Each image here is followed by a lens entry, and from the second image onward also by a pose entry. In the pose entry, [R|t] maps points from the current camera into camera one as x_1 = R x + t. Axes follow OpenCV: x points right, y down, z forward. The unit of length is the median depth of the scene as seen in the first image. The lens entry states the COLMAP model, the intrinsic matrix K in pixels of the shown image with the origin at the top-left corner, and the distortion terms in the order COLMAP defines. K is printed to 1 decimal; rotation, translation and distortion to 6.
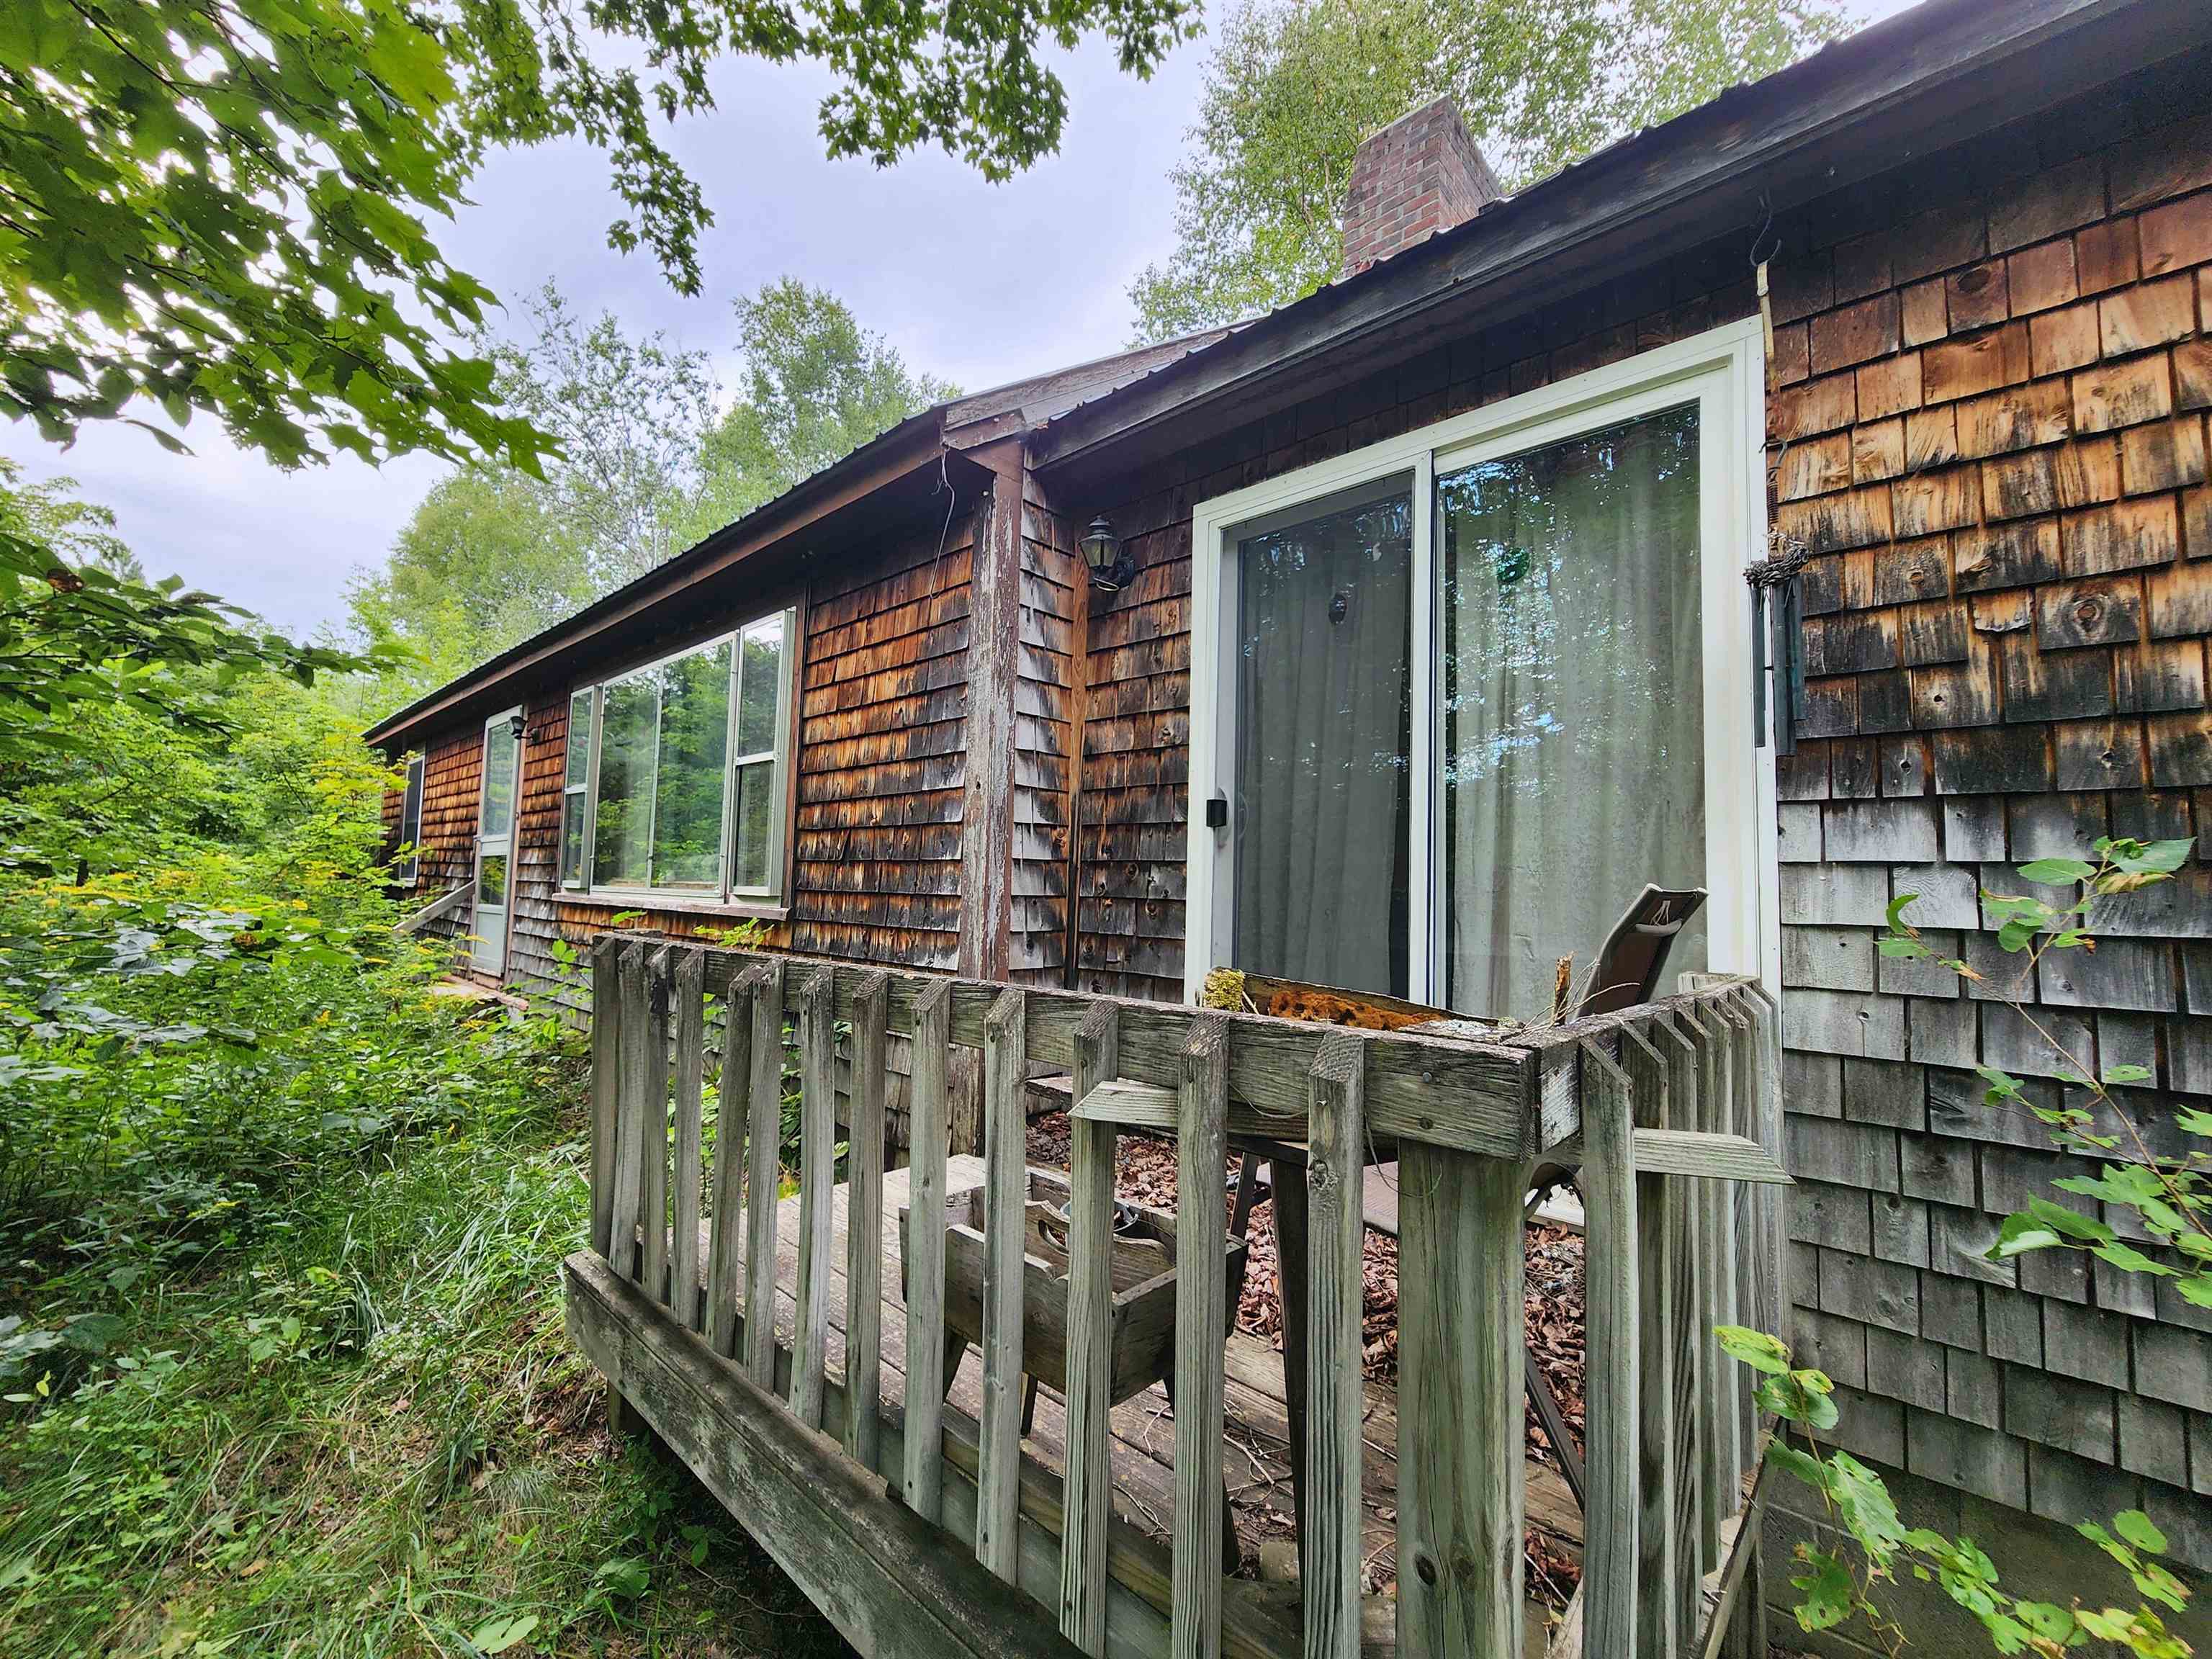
lens RADIAL K [[909.0, 0, 1096.8], [0, 909.0, 832.2], [0, 0, 1]] dist [-0.001150, 0.000561]
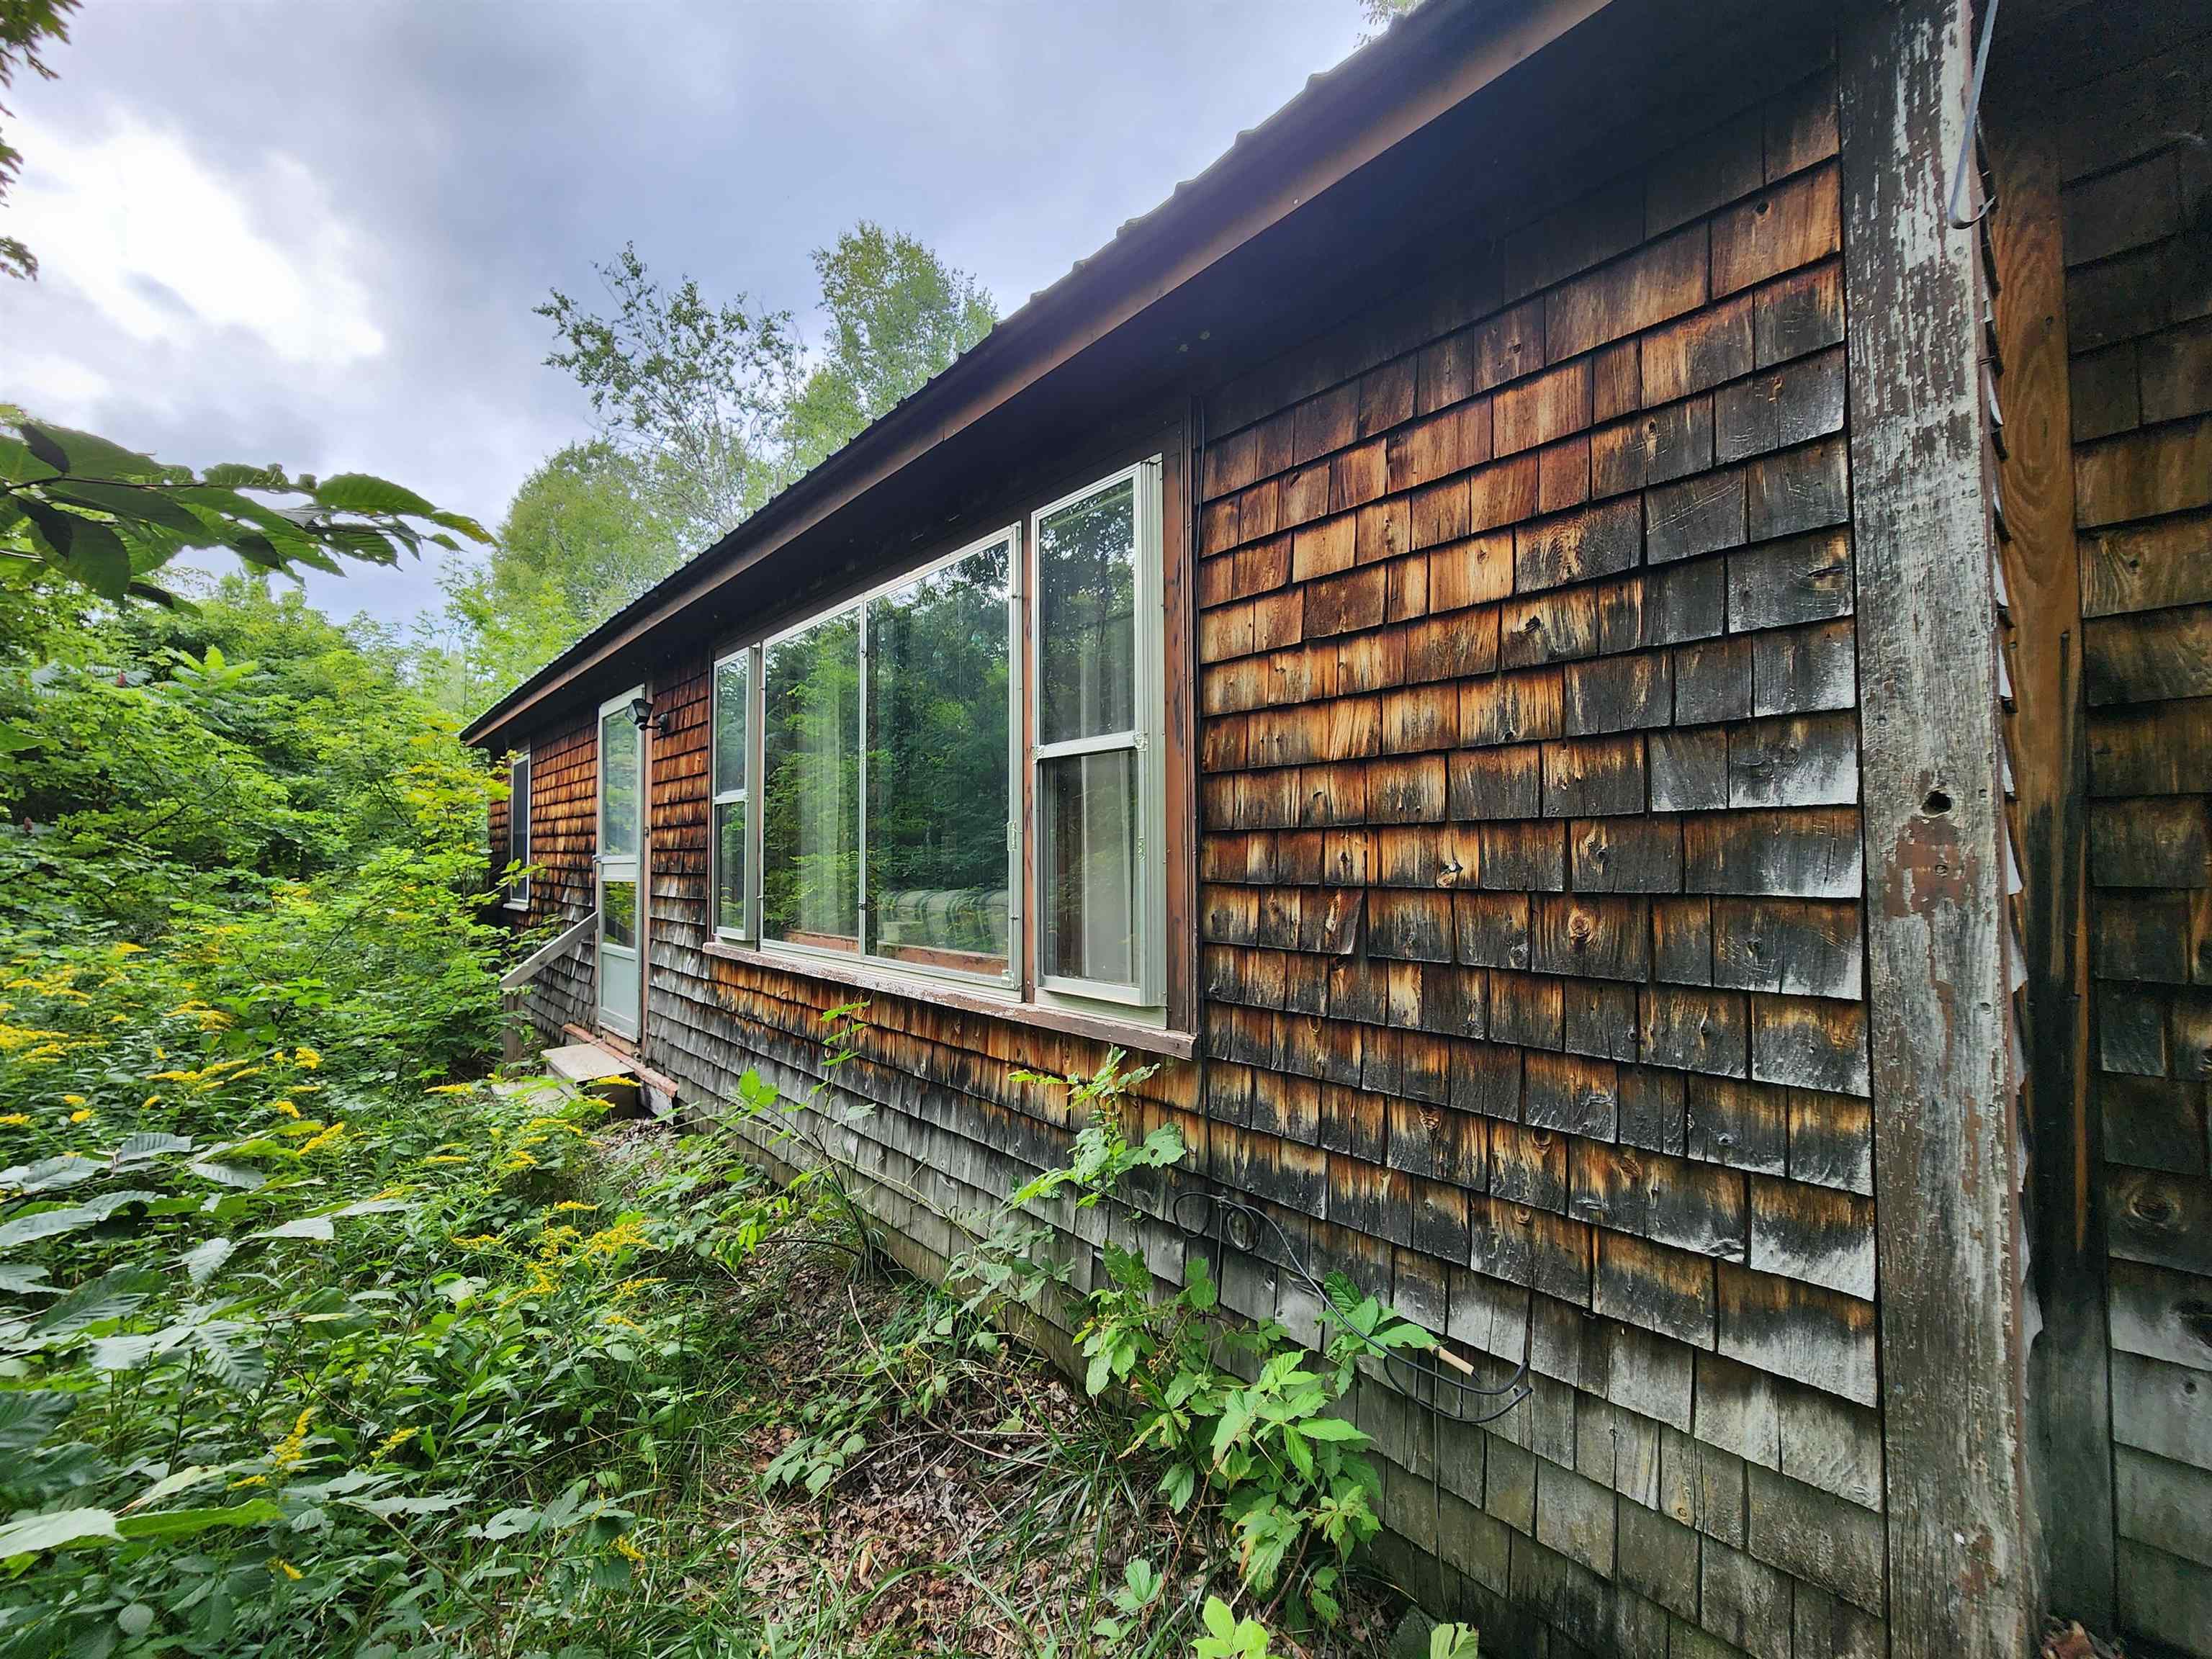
lens RADIAL K [[909.0, 0, 1097.7], [0, 909.0, 828.3], [0, 0, 1]] dist [-0.001150, 0.000561]
pose [[0.995450, -0.035921, -0.088253, -0.348850], [0.038859, 0.998739, 0.031794, -0.053160], [0.086999, -0.035078, 0.995591, 0.495647]]
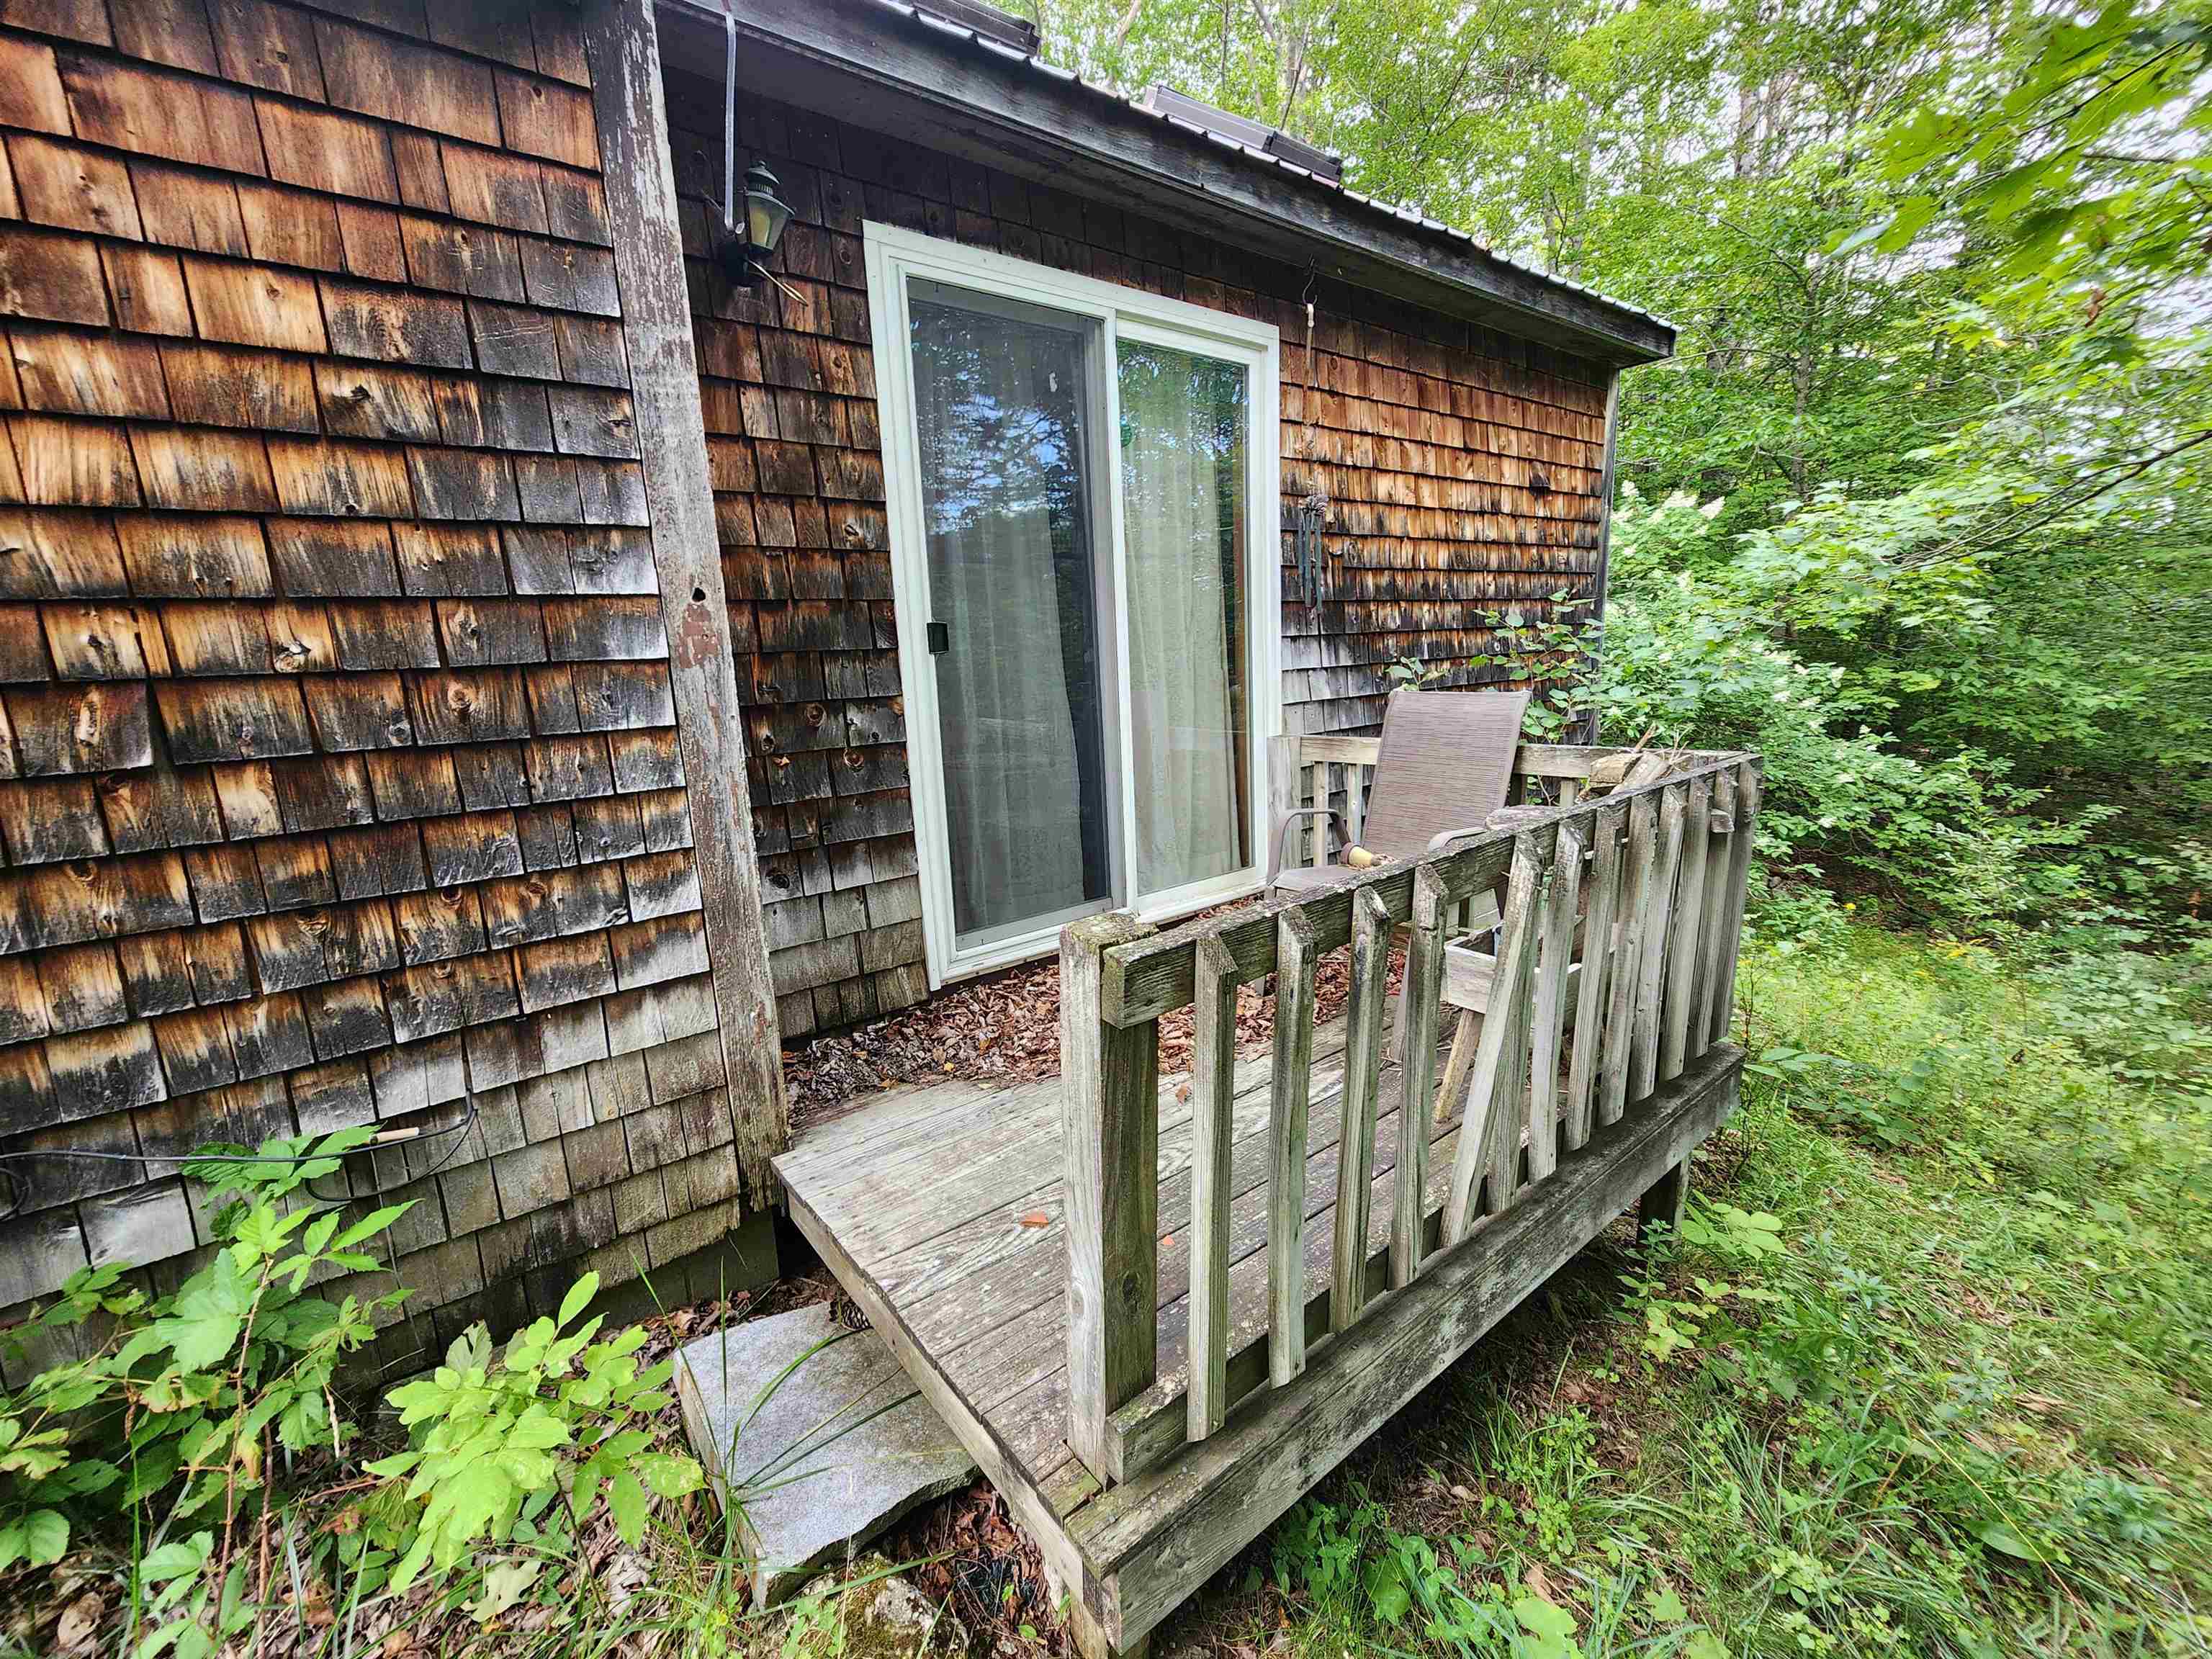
lens RADIAL K [[909.0, 0, 1095.7], [0, 909.0, 832.1], [0, 0, 1]] dist [-0.001150, 0.000561]
pose [[0.154323, -0.229721, 0.960944, -0.556011], [-0.015111, 0.971932, 0.234775, -0.035920], [-0.987905, -0.050752, 0.146520, 0.531196]]
